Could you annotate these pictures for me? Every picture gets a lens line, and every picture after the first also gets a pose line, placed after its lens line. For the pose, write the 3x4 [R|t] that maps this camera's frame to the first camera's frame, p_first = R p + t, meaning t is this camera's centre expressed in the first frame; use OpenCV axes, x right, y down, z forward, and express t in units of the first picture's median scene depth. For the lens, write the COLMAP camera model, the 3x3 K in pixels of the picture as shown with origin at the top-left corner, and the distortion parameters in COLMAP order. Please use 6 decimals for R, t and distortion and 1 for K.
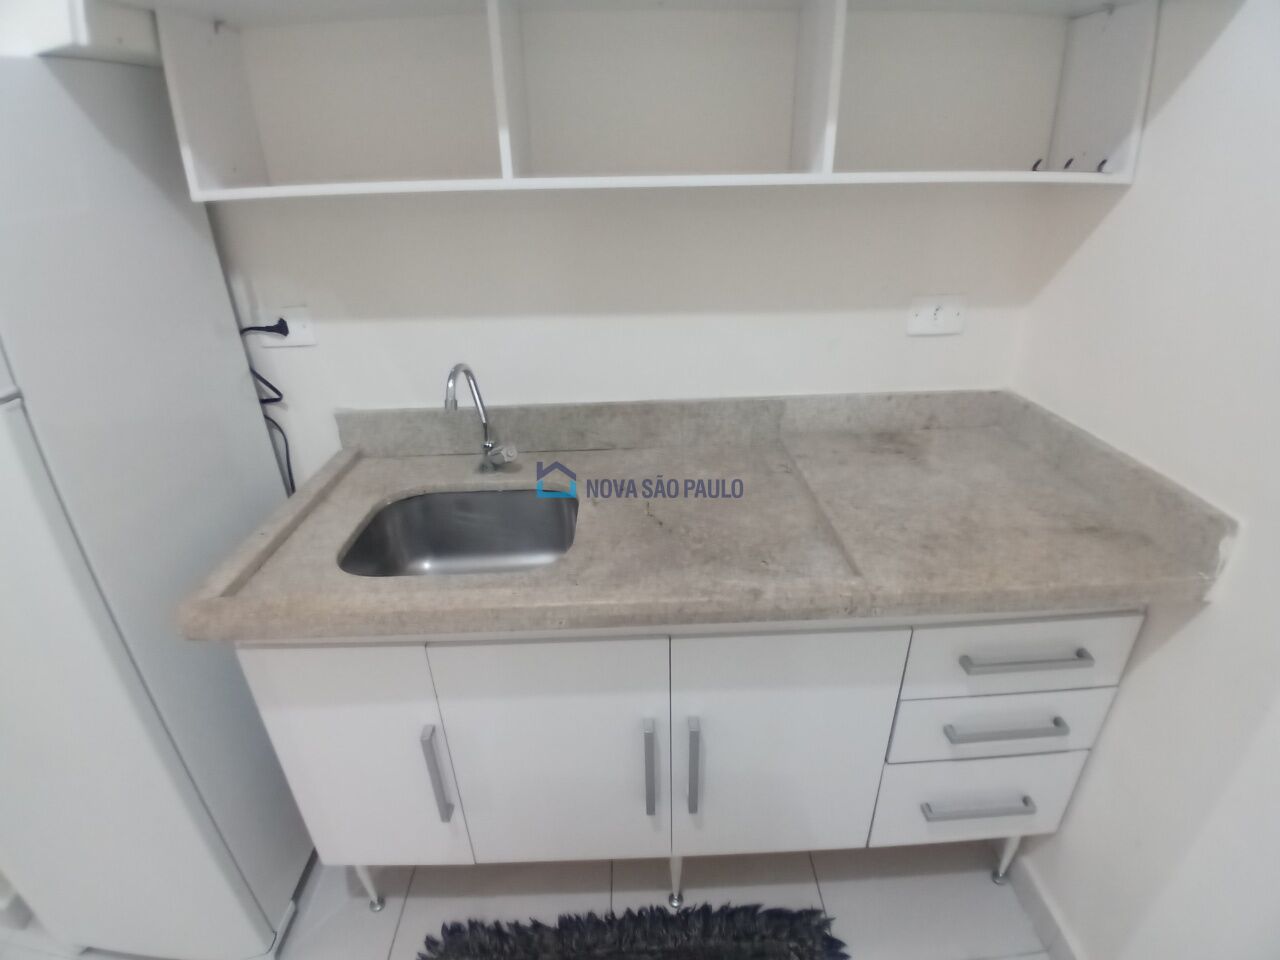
lens RADIAL K [[636.7, 0, 641.4], [0, 636.7, 492.6], [0, 0, 1]] dist [0.005946, -0.047514]
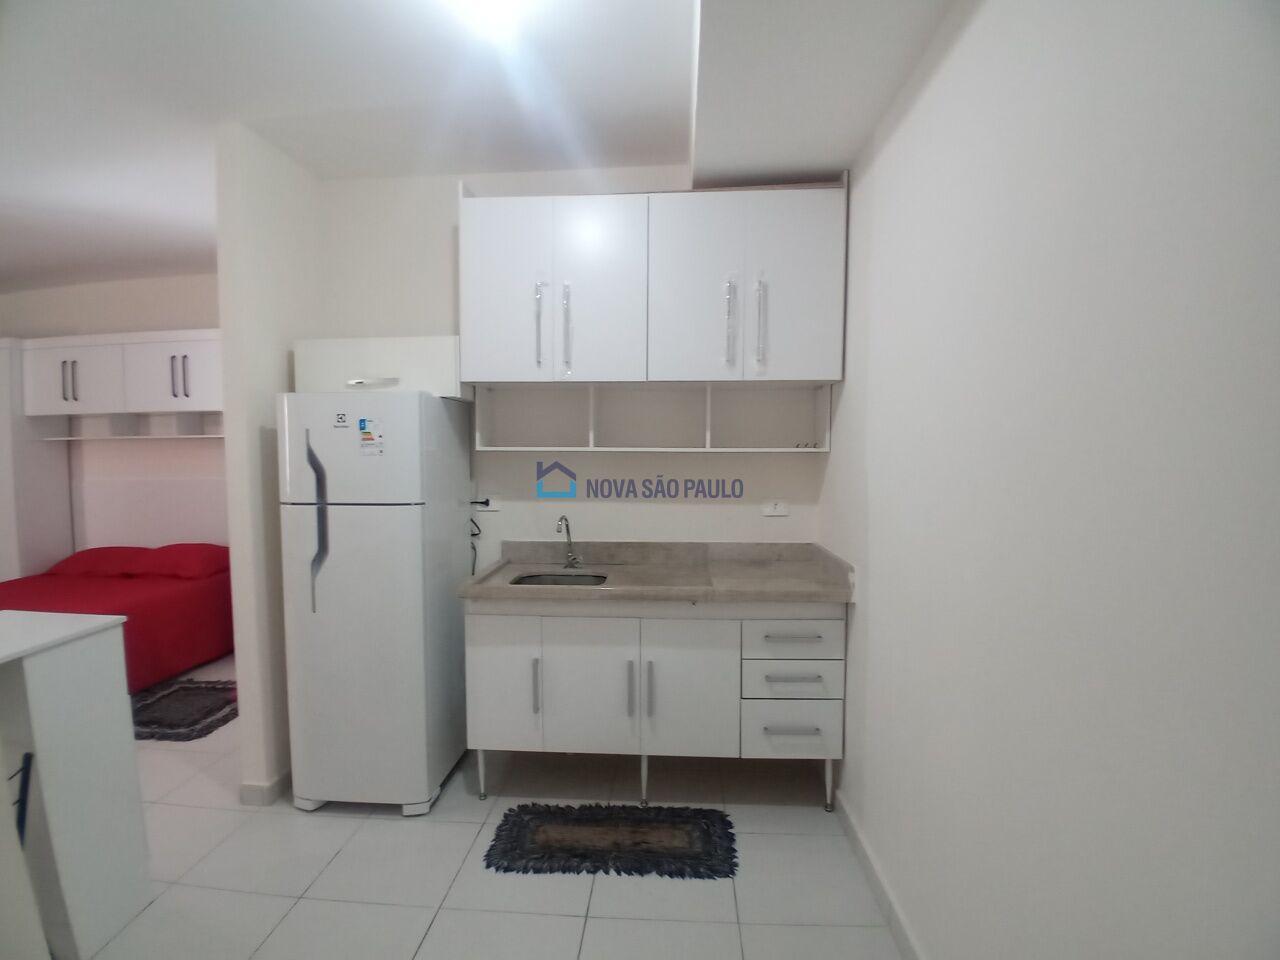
lens RADIAL K [[636.7, 0, 641.4], [0, 636.7, 492.6], [0, 0, 1]] dist [0.005946, -0.047514]
pose [[0.996028, 0.029974, -0.083849, 0.180812], [-0.059779, 0.922986, -0.380162, 0.536854], [0.065997, 0.383664, 0.921112, -1.079117]]
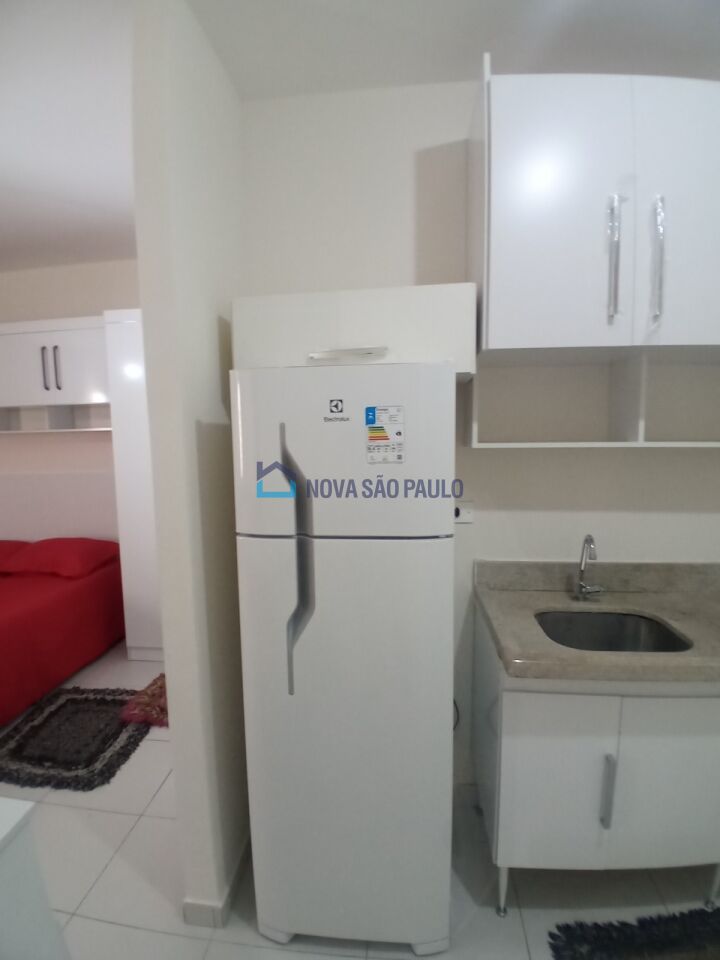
lens RADIAL K [[477.6, 0, 345.1], [0, 477.6, 482.6], [0, 0, 1]] dist [0.005946, -0.047514]
pose [[0.990744, 0.023063, -0.133768, -0.681405], [-0.067637, 0.938287, -0.339178, 0.137851], [0.117691, 0.345087, 0.931163, -0.325581]]
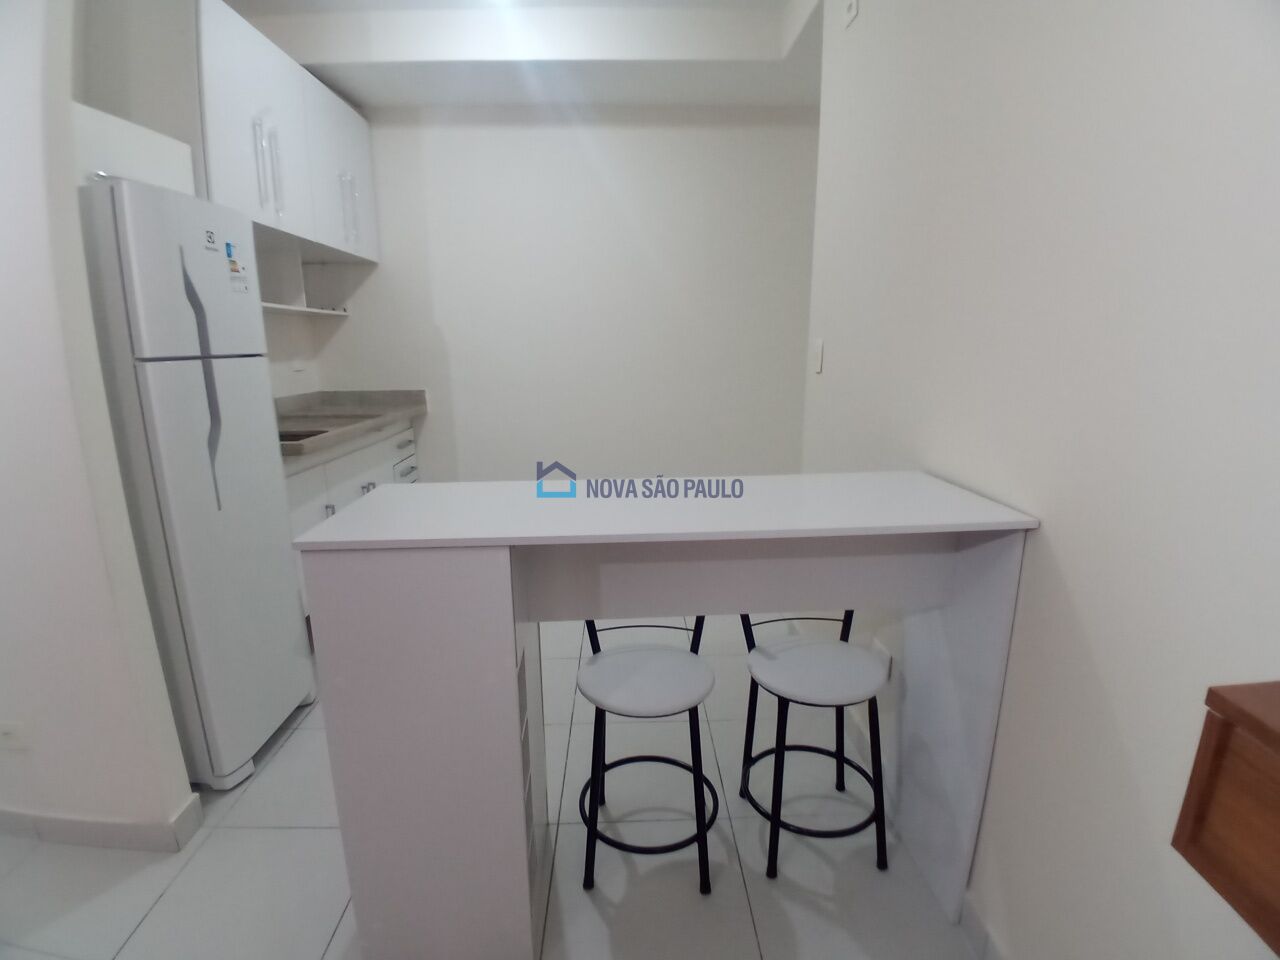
lens RADIAL K [[636.7, 0, 641.4], [0, 636.7, 492.6], [0, 0, 1]] dist [0.005946, -0.047514]
pose [[-0.007967, -0.201647, 0.979426, -2.197926], [0.449785, 0.874059, 0.183613, 0.338880], [-0.893101, 0.441994, 0.083734, -0.239023]]
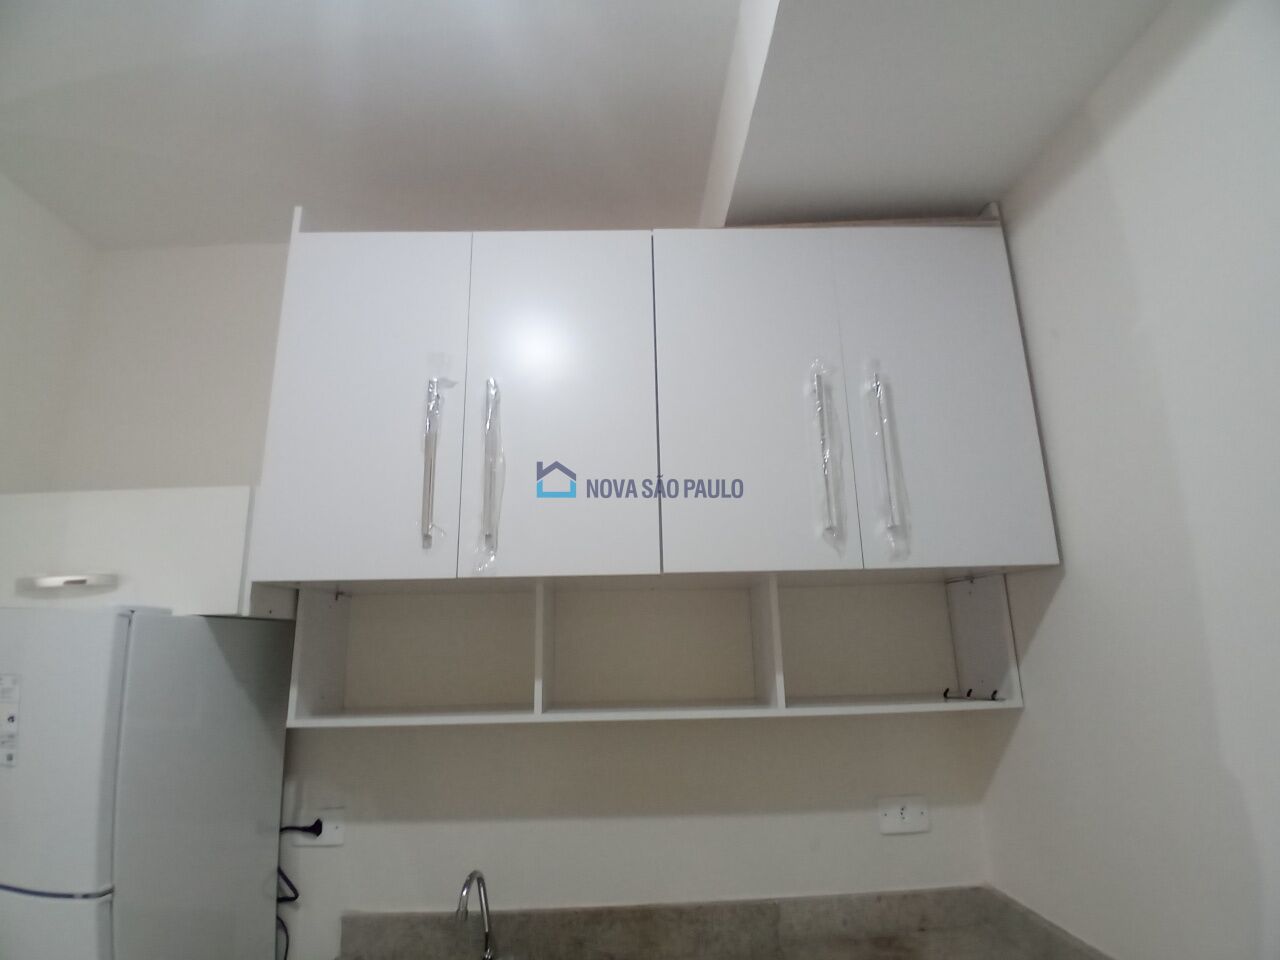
lens RADIAL K [[636.7, 0, 641.4], [0, 636.7, 492.6], [0, 0, 1]] dist [0.005946, -0.047514]
pose [[0.999991, -0.001799, 0.003843, -0.001107], [0.003822, 0.775389, -0.631473, -0.016031], [-0.001844, 0.631482, 0.775388, -0.222638]]
